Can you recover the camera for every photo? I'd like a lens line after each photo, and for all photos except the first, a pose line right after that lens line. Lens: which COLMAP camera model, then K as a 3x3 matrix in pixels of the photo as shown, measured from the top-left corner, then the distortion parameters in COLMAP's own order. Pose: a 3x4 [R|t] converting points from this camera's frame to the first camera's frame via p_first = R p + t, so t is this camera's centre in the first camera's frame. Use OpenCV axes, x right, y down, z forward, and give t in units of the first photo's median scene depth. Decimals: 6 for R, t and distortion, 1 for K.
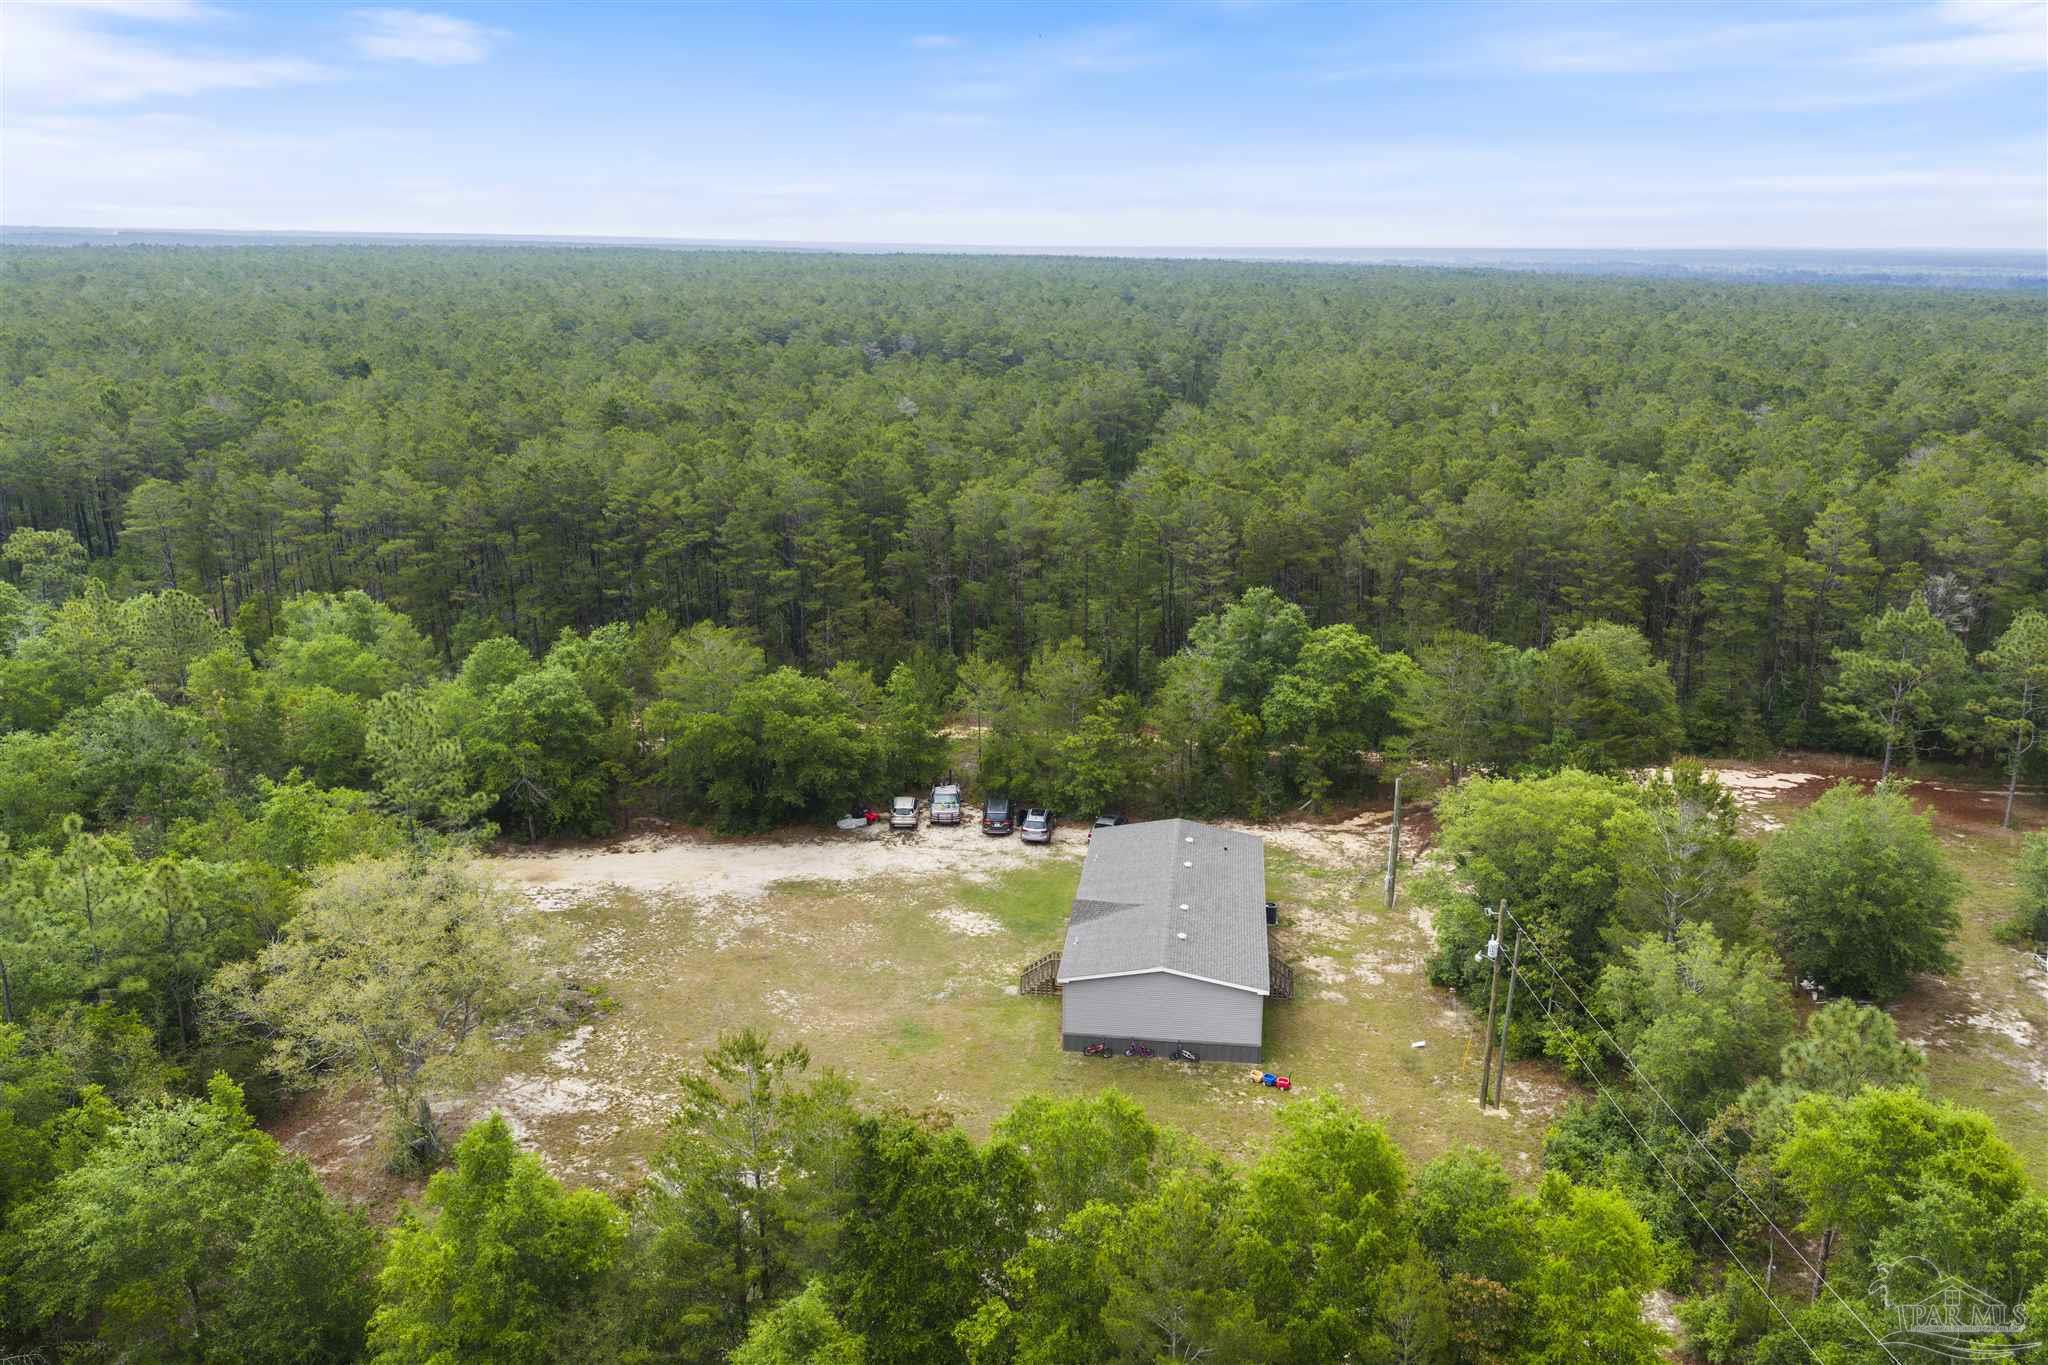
lens RADIAL K [[1691.9, 0, 1023.3], [0, 1691.9, 677.5], [0, 0, 1]] dist [0.026083, -0.040590]
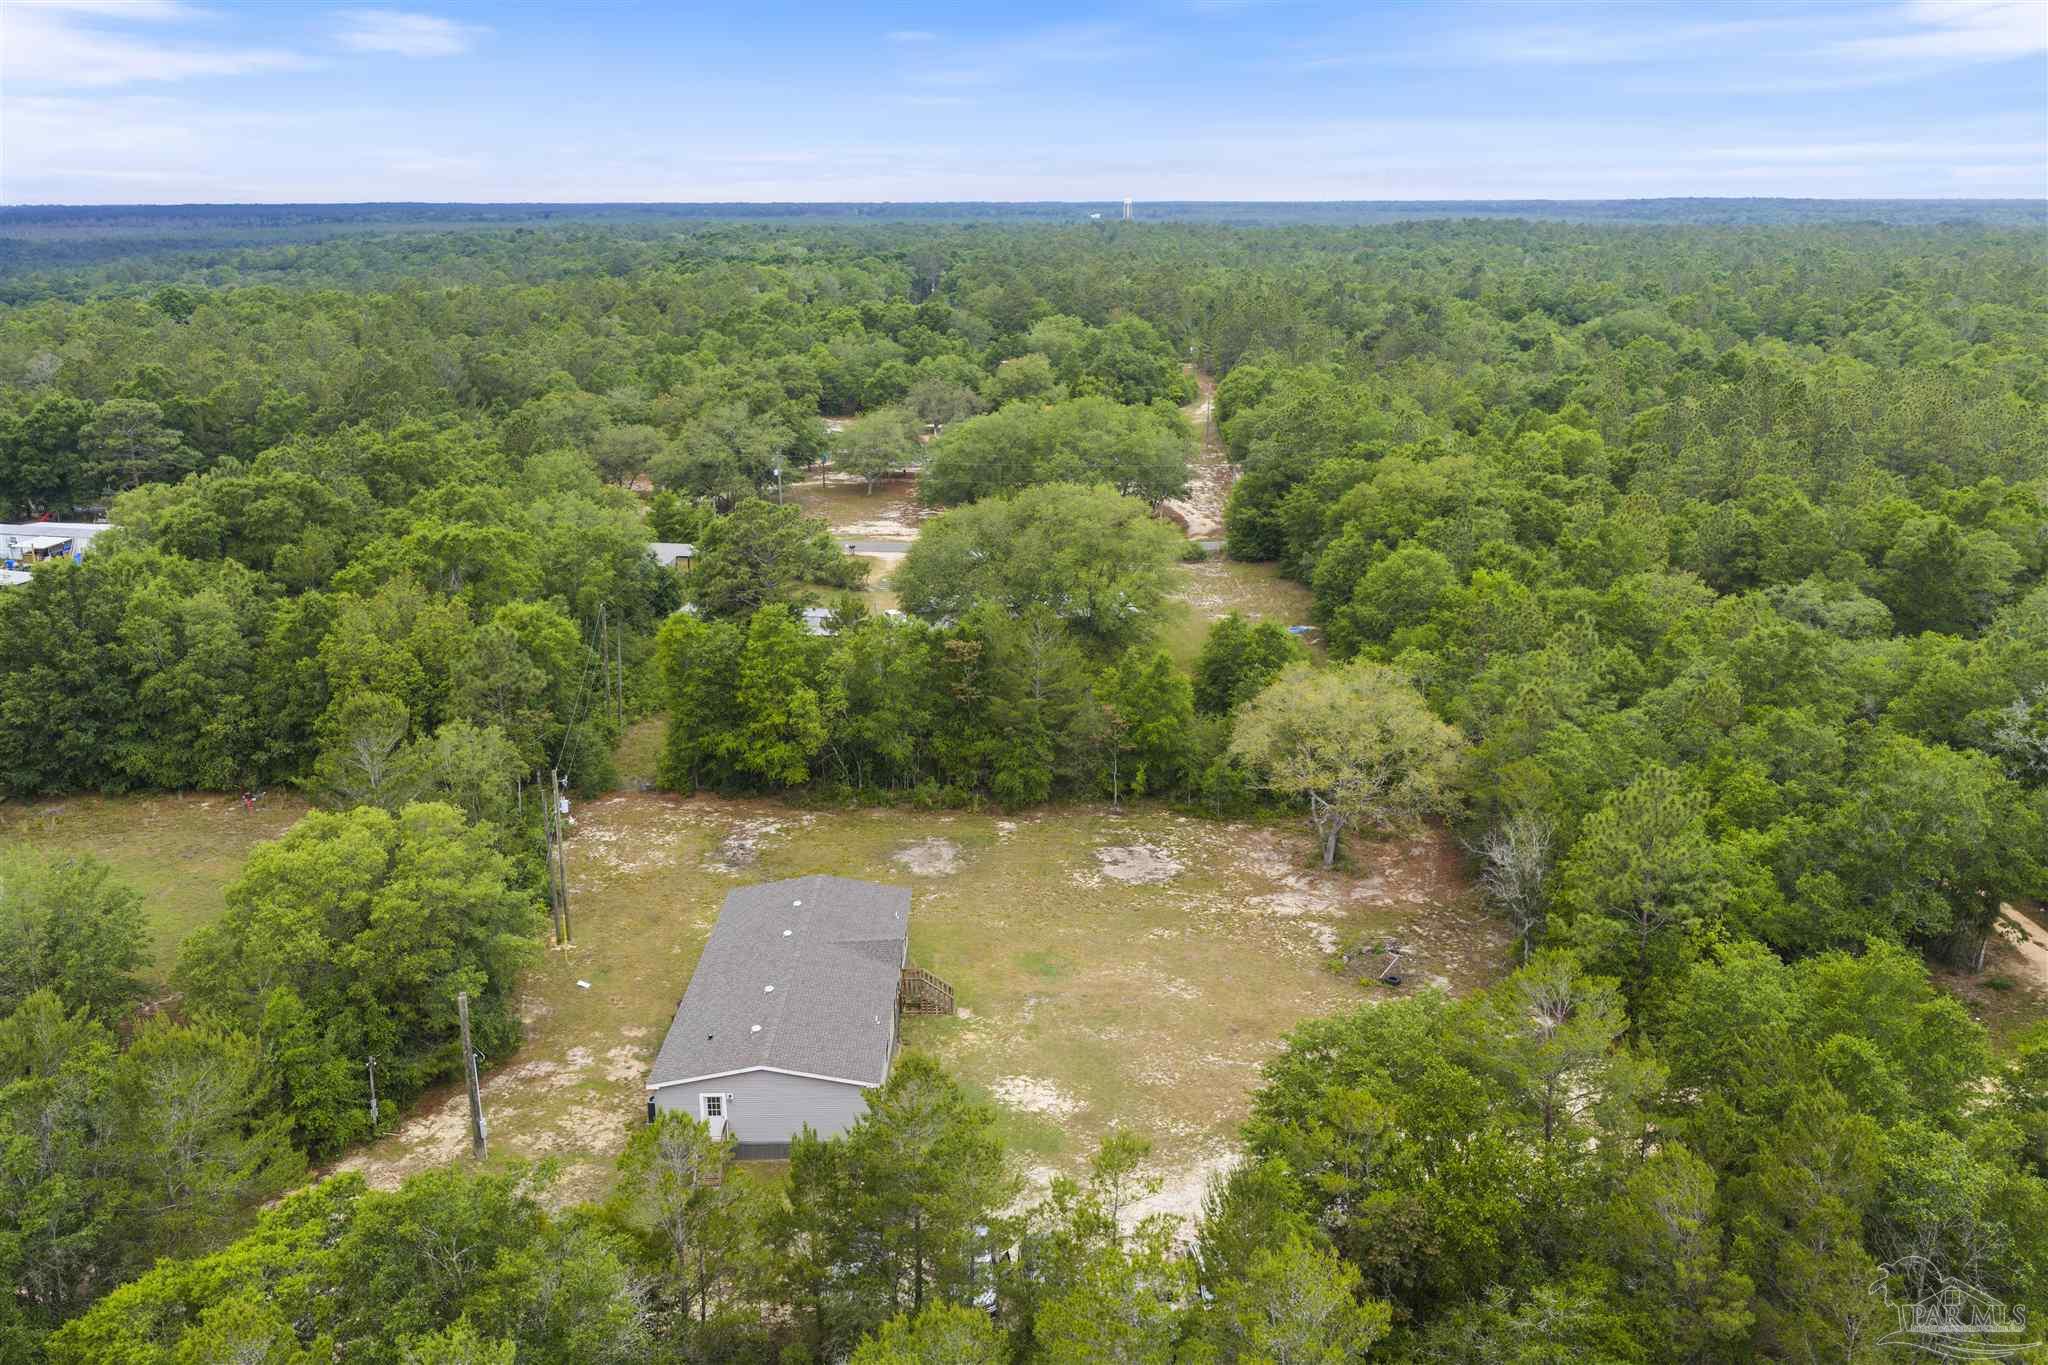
lens RADIAL K [[1691.9, 0, 1032.5], [0, 1691.9, 679.5], [0, 0, 1]] dist [0.026083, -0.040590]
pose [[-0.992129, 0.027994, -0.122050, 0.060008], [-0.037528, 0.863416, 0.503095, -0.423029], [0.119464, 0.503716, -0.855569, 1.534067]]
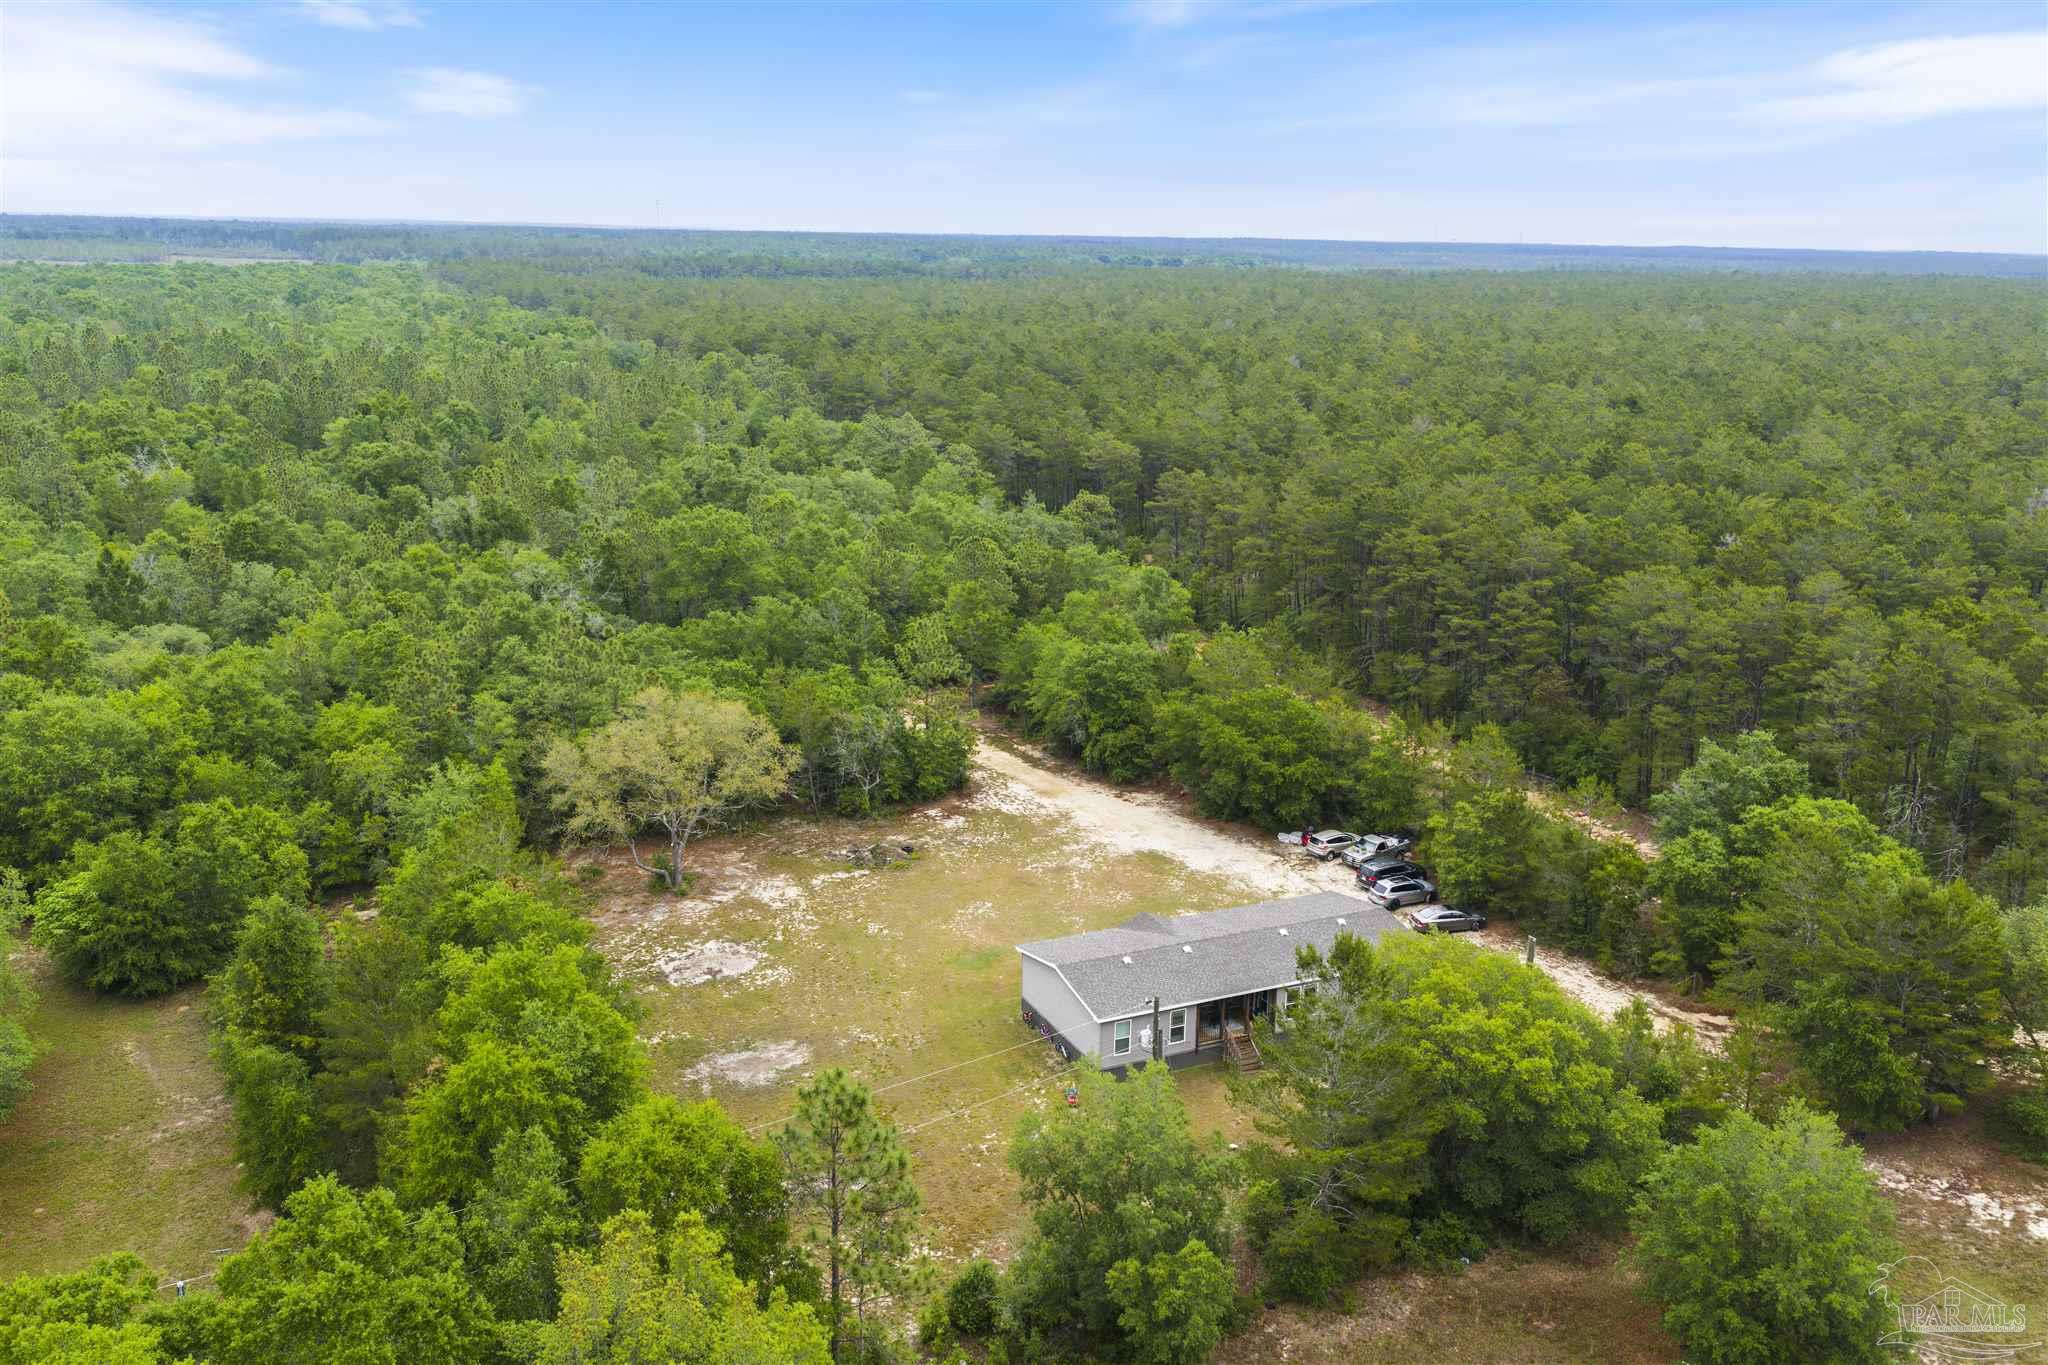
lens RADIAL K [[1691.9, 0, 1038.5], [0, 1691.9, 684.4], [0, 0, 1]] dist [0.026083, -0.040590]
pose [[0.539200, 0.221098, -0.812637, 0.750902], [-0.229107, 0.967041, 0.111091, -0.105002], [0.810416, 0.126280, 0.572084, 0.252617]]
